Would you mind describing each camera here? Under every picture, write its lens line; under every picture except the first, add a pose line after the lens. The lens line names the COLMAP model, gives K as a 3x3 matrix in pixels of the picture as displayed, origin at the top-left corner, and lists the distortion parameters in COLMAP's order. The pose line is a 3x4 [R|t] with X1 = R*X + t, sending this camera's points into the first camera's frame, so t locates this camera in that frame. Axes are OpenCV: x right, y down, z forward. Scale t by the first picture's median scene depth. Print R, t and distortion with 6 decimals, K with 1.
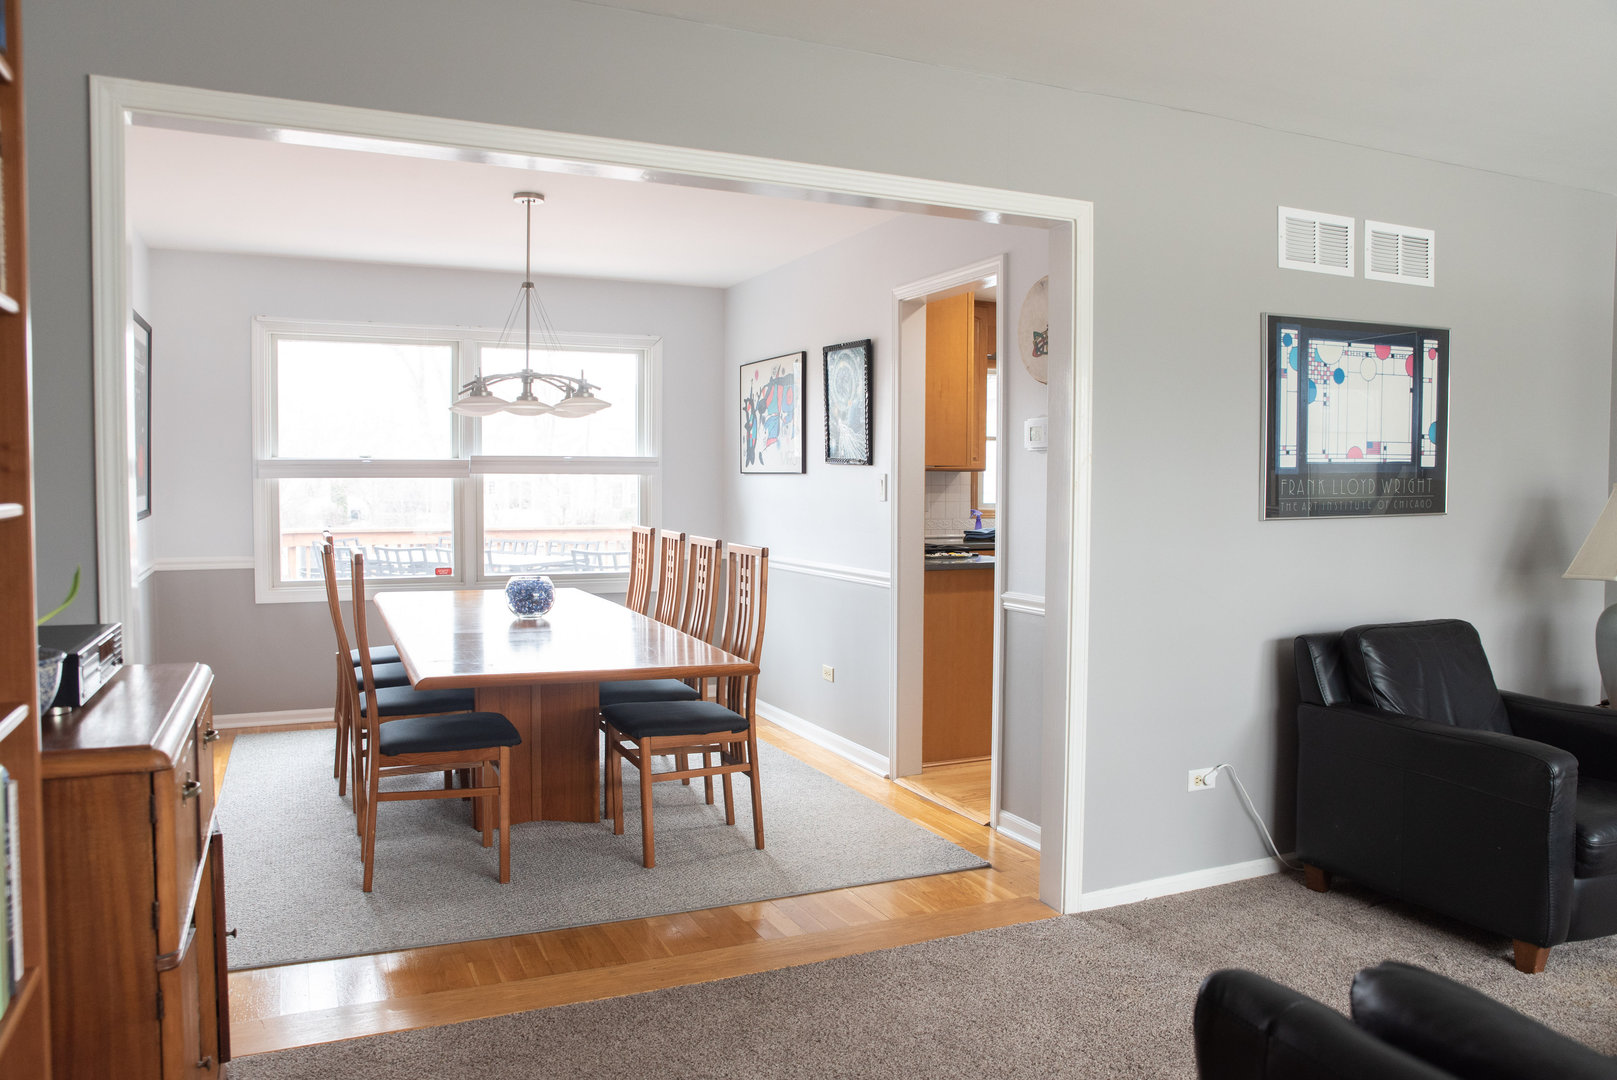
lens RADIAL K [[1173.2, 0, 796.7], [0, 1173.2, 532.8], [0, 0, 1]] dist [-0.097600, 0.023937]
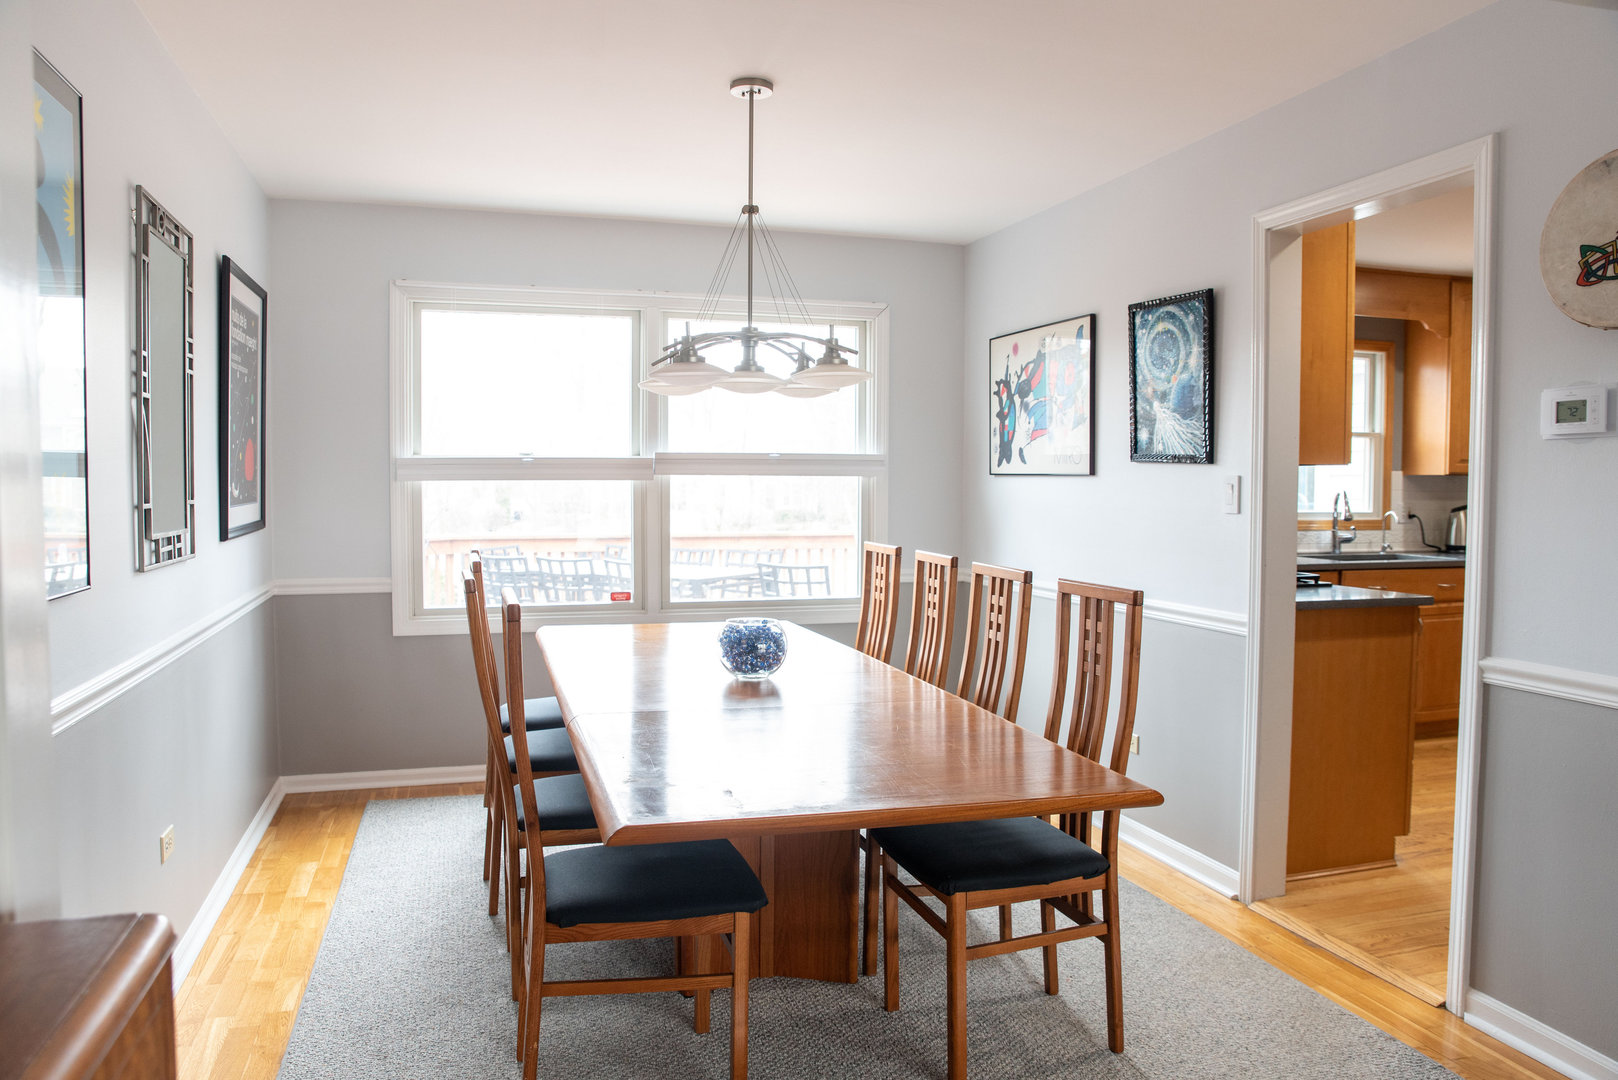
lens RADIAL K [[1168.4, 0, 808.8], [0, 1168.4, 534.7], [0, 0, 1]] dist [-0.115623, 0.071246]
pose [[0.992957, 0.004986, -0.118368, -0.101863], [-0.005022, 0.999987, -0.000012, -0.013097], [0.118367, 0.000607, 0.992970, 0.276095]]
